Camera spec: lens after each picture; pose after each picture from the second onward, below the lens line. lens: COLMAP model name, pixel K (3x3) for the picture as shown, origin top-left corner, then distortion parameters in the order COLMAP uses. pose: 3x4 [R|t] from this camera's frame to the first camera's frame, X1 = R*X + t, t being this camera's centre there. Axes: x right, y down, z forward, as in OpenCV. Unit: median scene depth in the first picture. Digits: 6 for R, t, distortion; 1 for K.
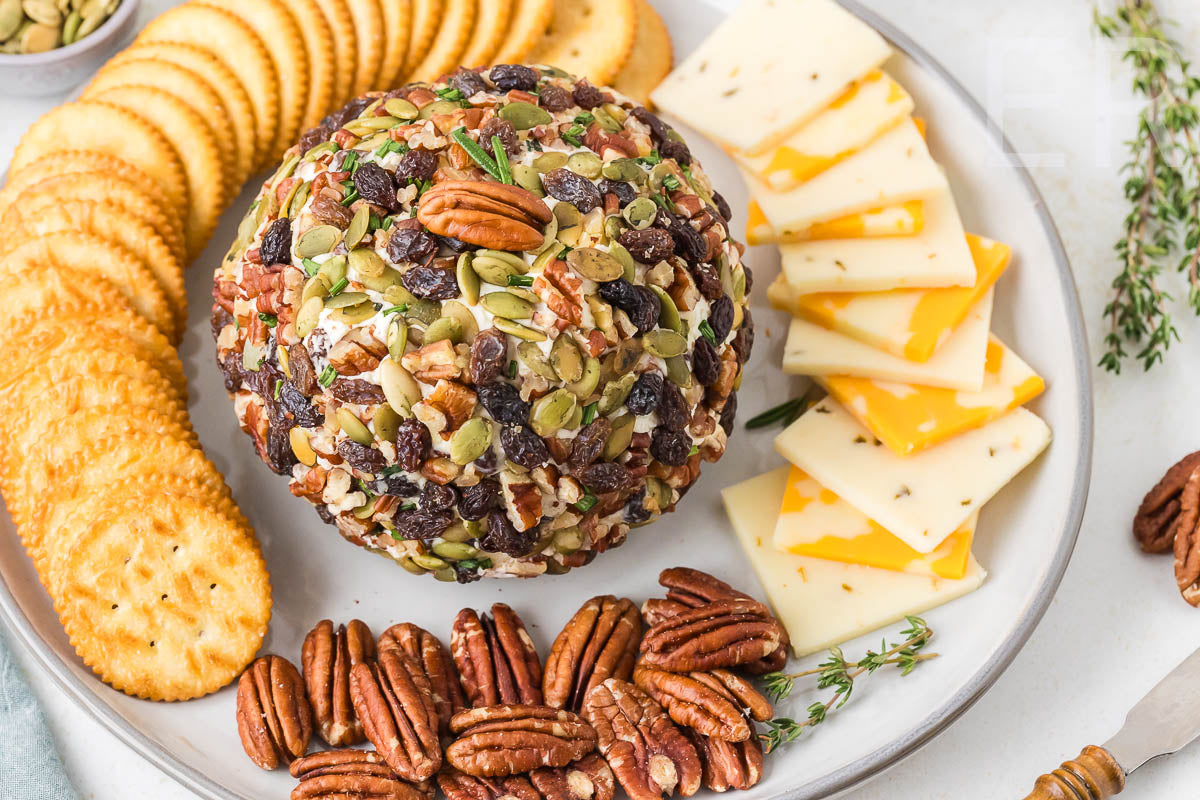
lens RADIAL K [[3852.3, 0, 600.0], [0, 3852.3, 400.0], [0, 0, 1]] dist [-0.022543, -0.644000]
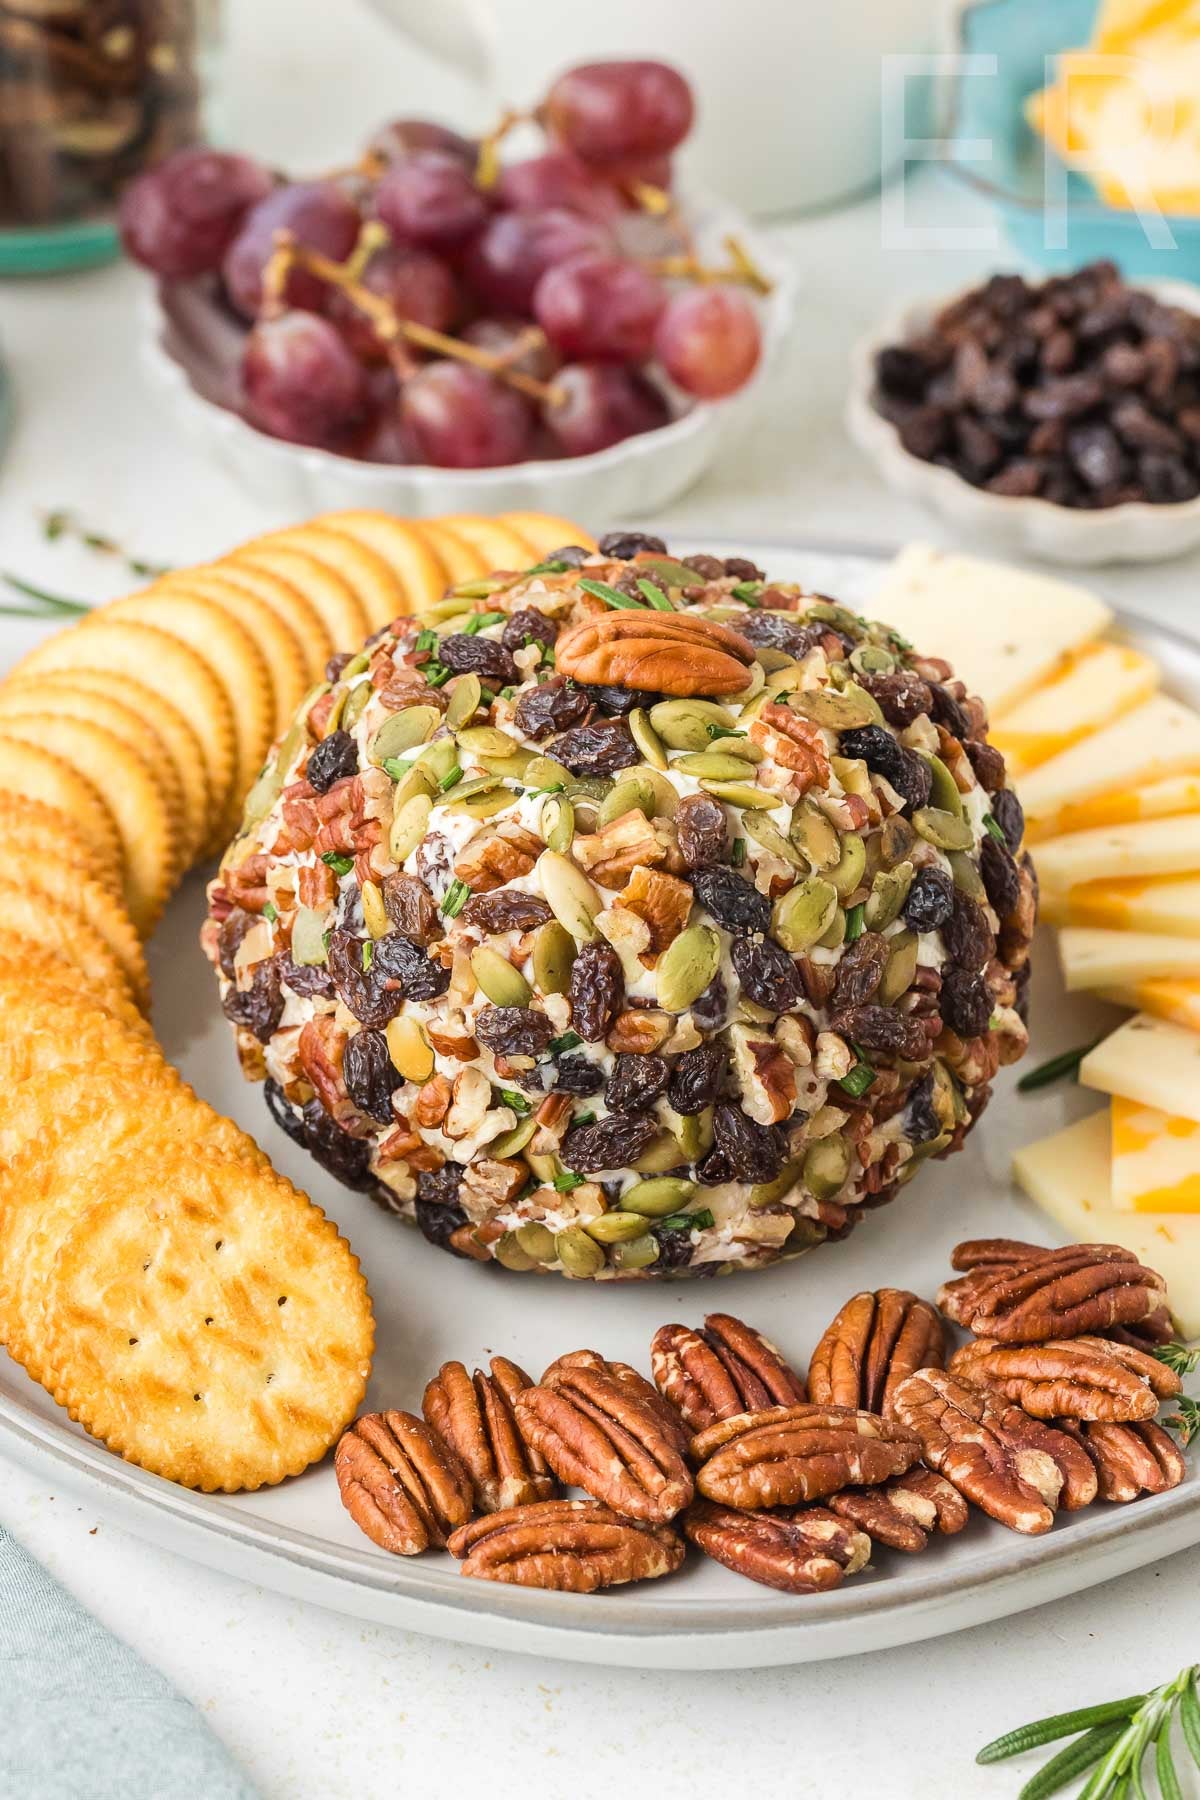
lens RADIAL K [[5778.4, 0, 600.0], [0, 5778.4, 900.0], [0, 0, 1]] dist [-0.022543, -0.644000]
pose [[0.984923, -0.086557, 0.149782, -0.187950], [0.133196, 0.931922, -0.337314, 0.318195], [-0.110388, 0.352179, 0.929400, 0.090252]]
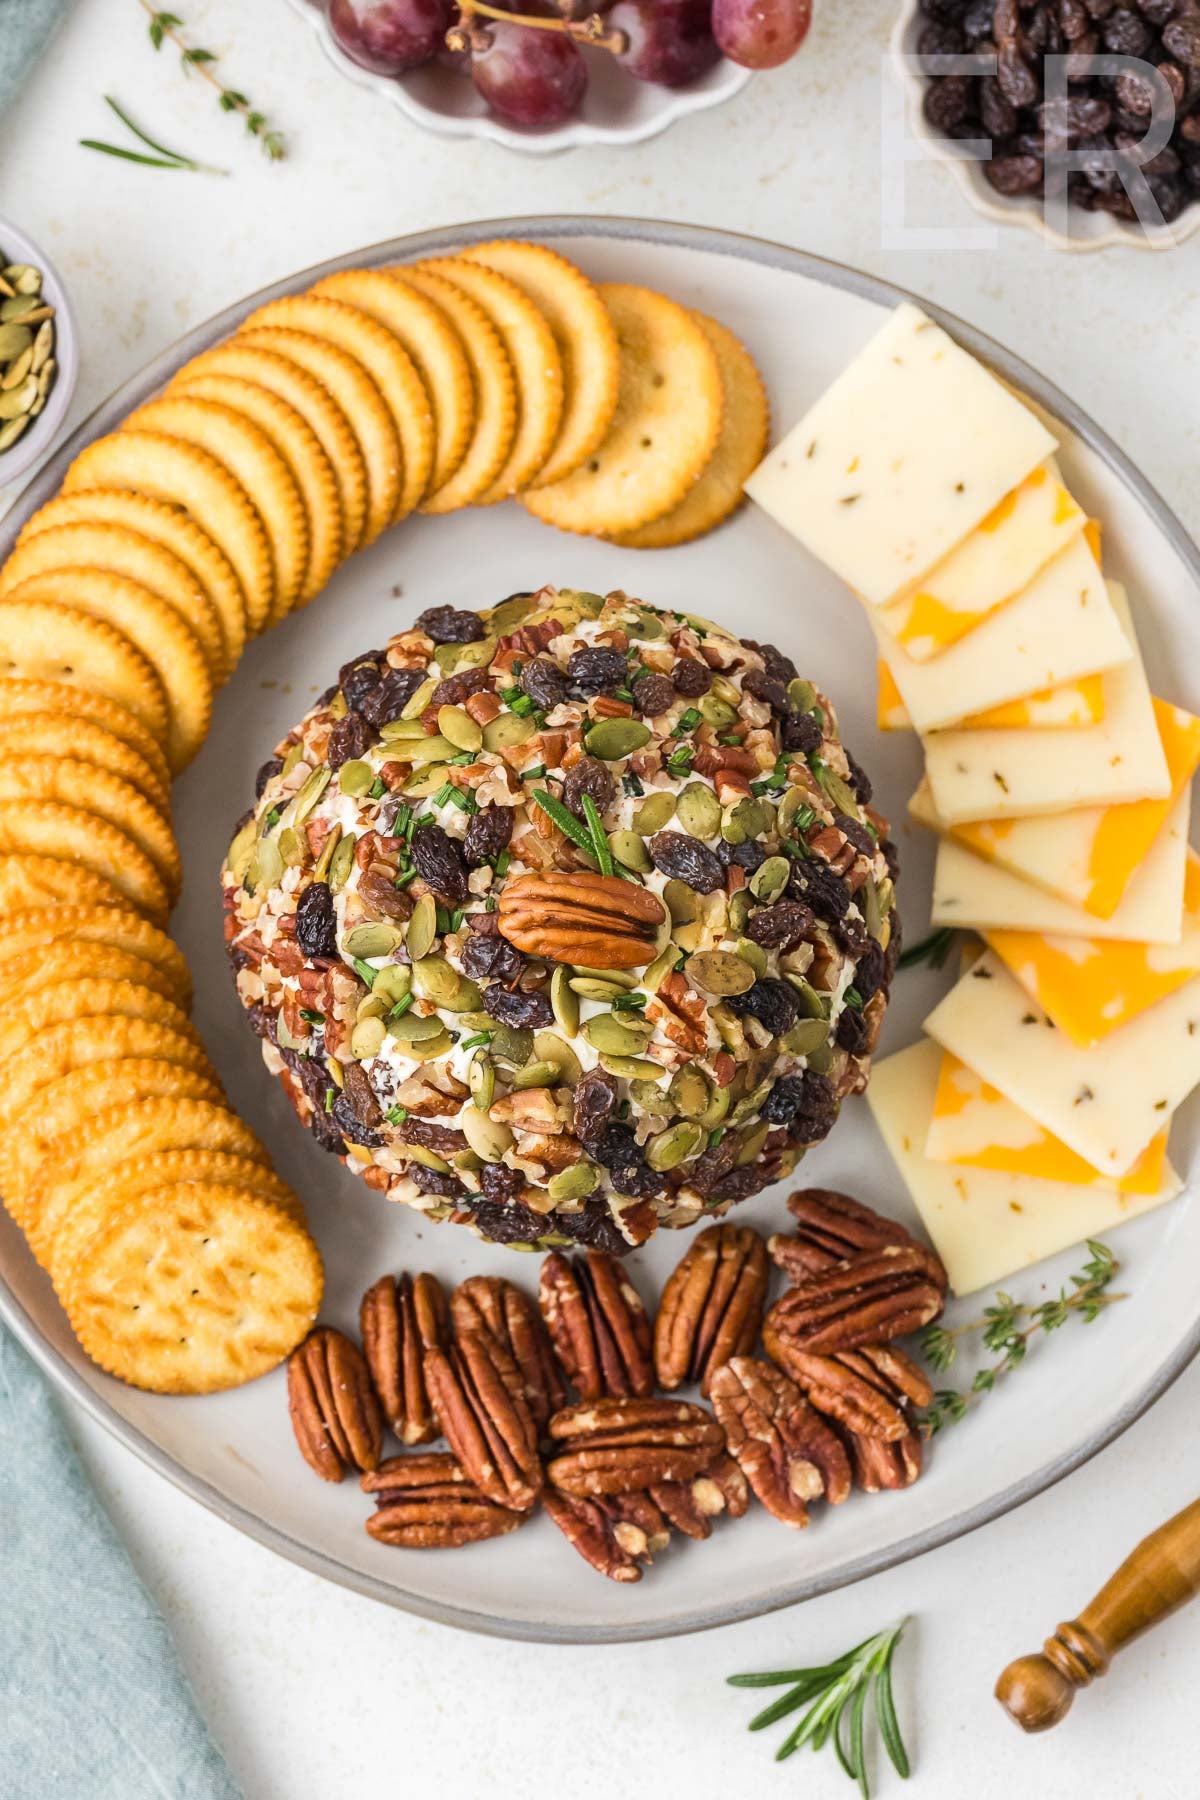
lens RADIAL K [[5551.7, 0, 600.0], [0, 5551.7, 900.0], [0, 0, 1]] dist [0.013456, -0.319131]
pose [[0.998465, -0.044307, 0.033240, -0.063108], [0.026742, 0.911136, 0.411238, -0.517280], [-0.048507, -0.409718, 0.910922, -0.052517]]
